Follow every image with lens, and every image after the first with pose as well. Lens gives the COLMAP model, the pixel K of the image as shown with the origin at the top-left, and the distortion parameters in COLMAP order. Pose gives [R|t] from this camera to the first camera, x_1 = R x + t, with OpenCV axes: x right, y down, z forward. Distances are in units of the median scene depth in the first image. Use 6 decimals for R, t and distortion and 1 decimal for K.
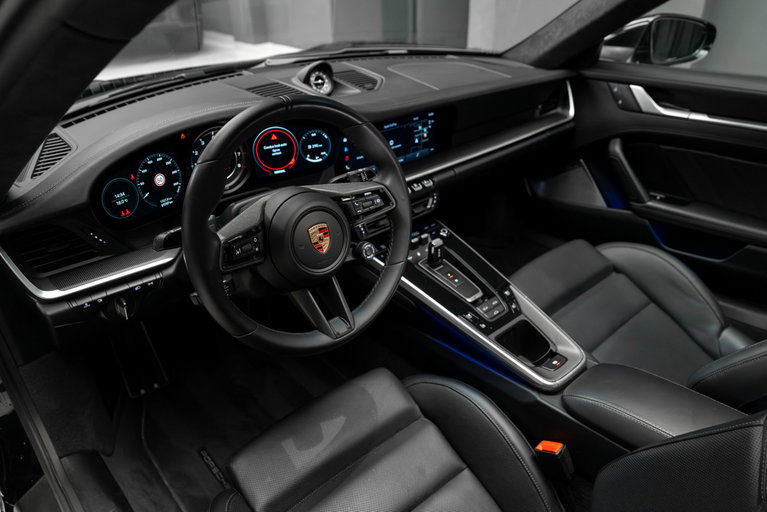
lens RADIAL K [[543.6, 0, 386.4], [0, 543.6, 262.0], [0, 0, 1]] dist [-0.001088, 0.001681]
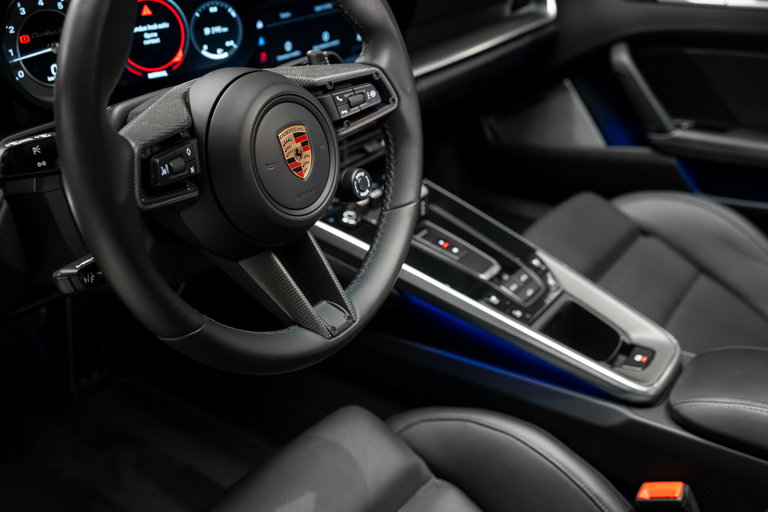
lens RADIAL K [[791.0, 0, 381.0], [0, 791.0, 250.9], [0, 0, 1]] dist [0.017381, 0.000000]
pose [[0.974015, -0.078526, 0.212434, -0.158536], [0.088616, 0.995326, -0.038385, 0.068144], [-0.208427, 0.056213, 0.976421, 0.155624]]
